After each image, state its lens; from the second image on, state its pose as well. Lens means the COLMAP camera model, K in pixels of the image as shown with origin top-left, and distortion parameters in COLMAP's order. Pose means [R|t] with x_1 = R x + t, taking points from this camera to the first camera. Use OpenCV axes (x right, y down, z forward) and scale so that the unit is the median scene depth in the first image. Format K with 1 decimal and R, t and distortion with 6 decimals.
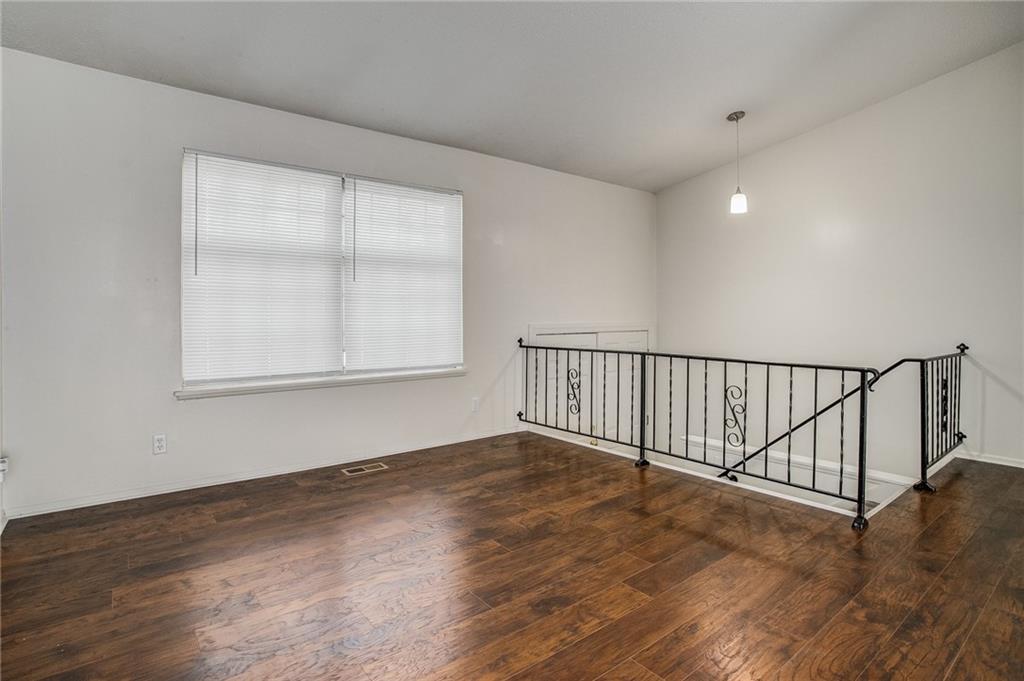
lens RADIAL K [[517.2, 0, 523.0], [0, 517.2, 311.1], [0, 0, 1]] dist [-0.045650, 0.013417]
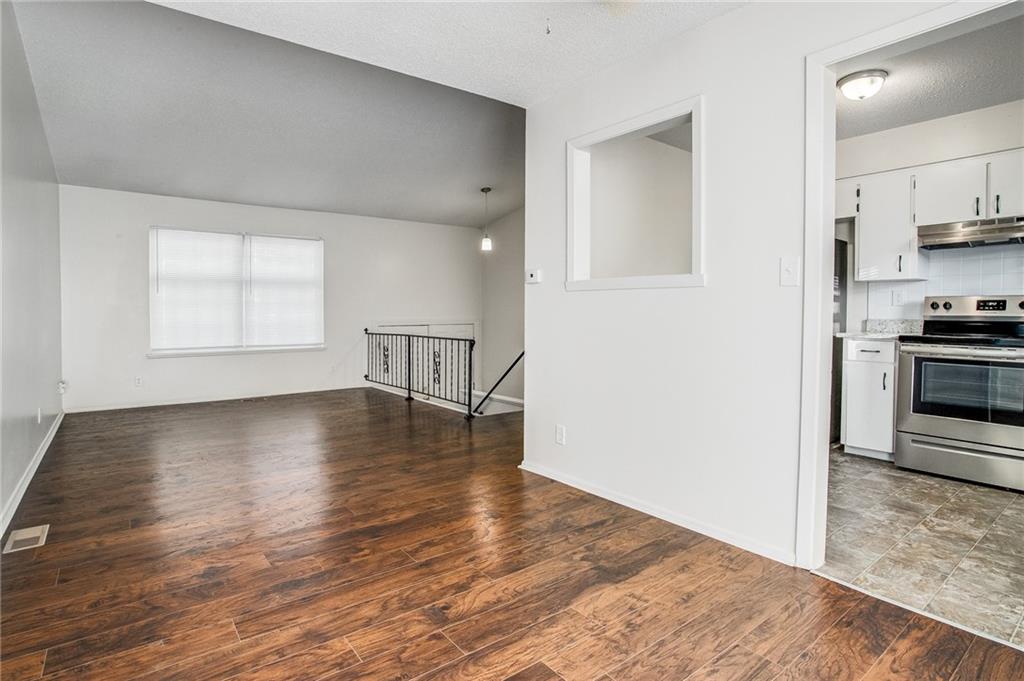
lens RADIAL K [[517.2, 0, 498.3], [0, 517.2, 321.7], [0, 0, 1]] dist [-0.045650, 0.013417]
pose [[0.999027, -0.001979, -0.044064, 0.541679], [0.003007, 0.999725, 0.023278, -0.003401], [0.044006, -0.023388, 0.998757, -0.641900]]
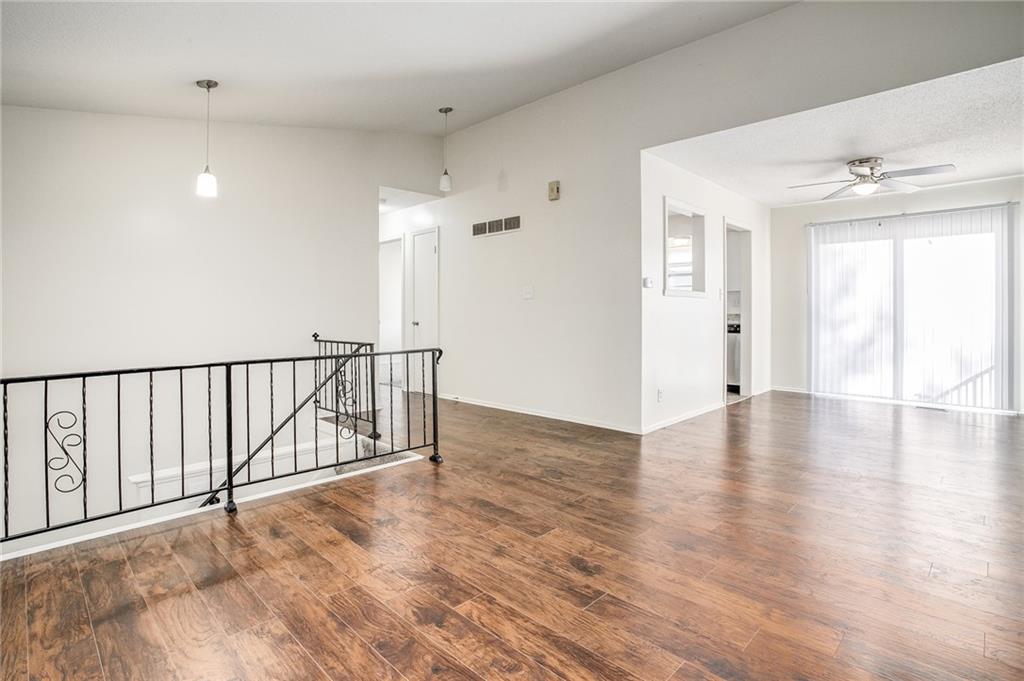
lens RADIAL K [[517.2, 0, 494.4], [0, 517.2, 309.3], [0, 0, 1]] dist [-0.045650, 0.013417]
pose [[-0.090398, 0.002217, 0.995903, -0.796038], [-0.002328, 0.999994, -0.002438, 0.005230], [-0.995903, -0.002539, -0.090392, 0.980518]]
